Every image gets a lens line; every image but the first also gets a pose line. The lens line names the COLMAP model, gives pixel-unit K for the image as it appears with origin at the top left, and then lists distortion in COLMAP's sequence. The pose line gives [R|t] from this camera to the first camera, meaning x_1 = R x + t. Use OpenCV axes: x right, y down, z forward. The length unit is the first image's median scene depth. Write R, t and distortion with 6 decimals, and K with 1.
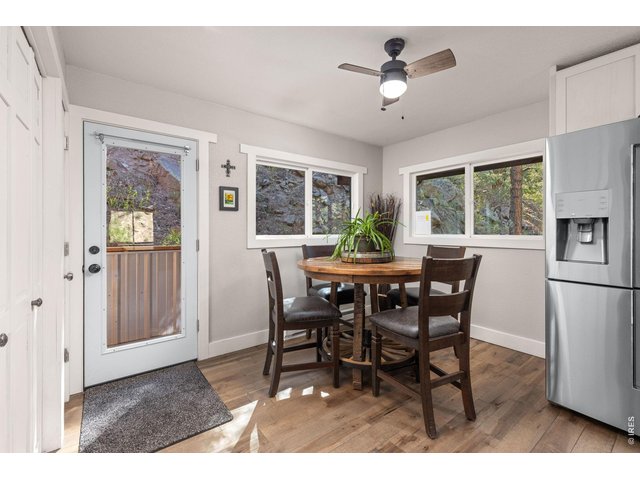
lens RADIAL K [[287.4, 0, 324.3], [0, 287.4, 234.7], [0, 0, 1]] dist [0.004878, -0.001378]
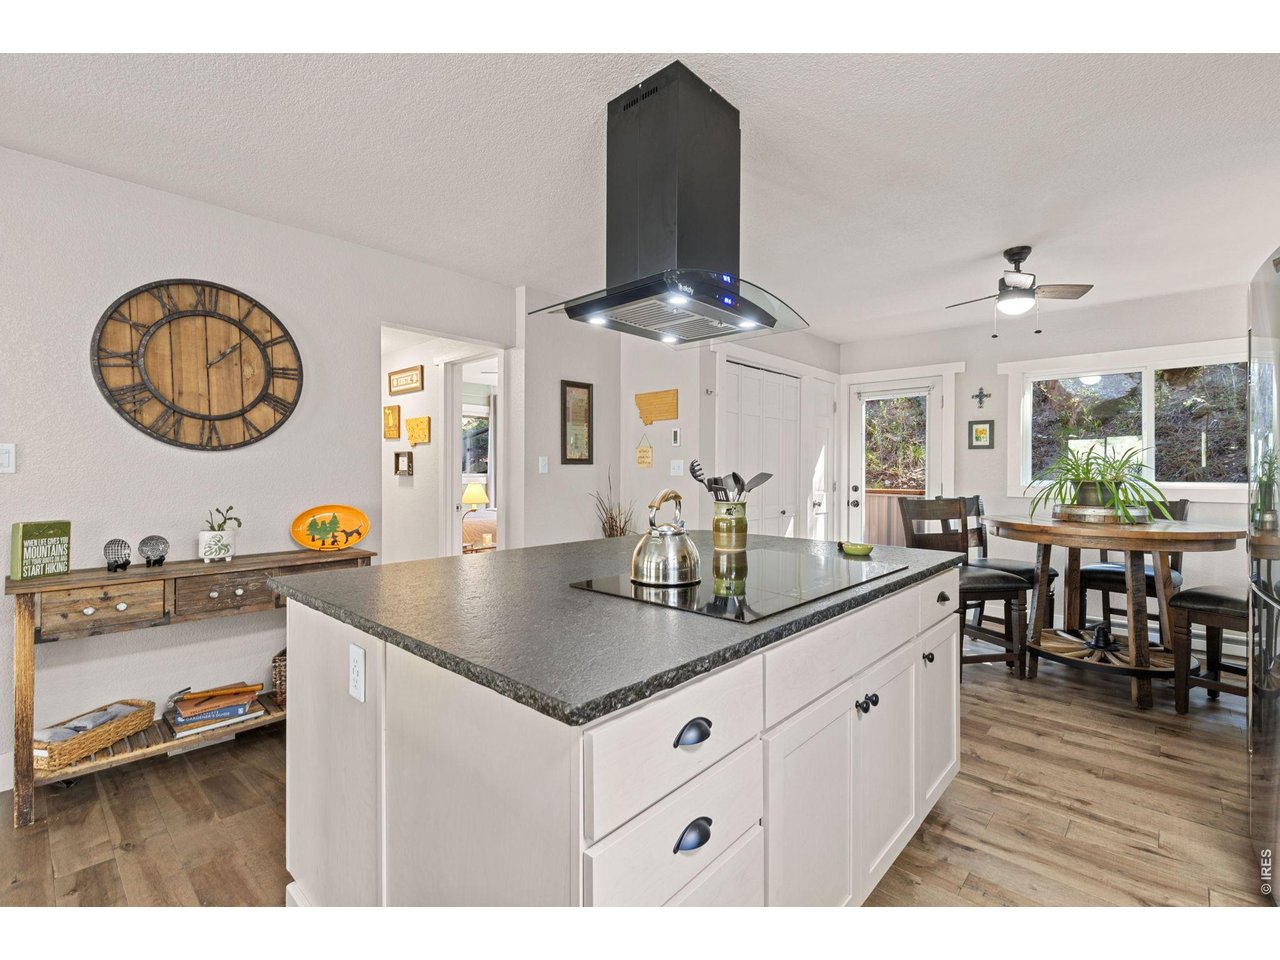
lens RADIAL K [[574.9, 0, 648.7], [0, 574.9, 469.4], [0, 0, 1]] dist [0.004878, -0.001378]
pose [[0.184133, -0.004677, -0.982890, 1.164279], [-0.018516, 0.999795, -0.008227, 0.007205], [0.982727, 0.019714, 0.184009, -0.253605]]
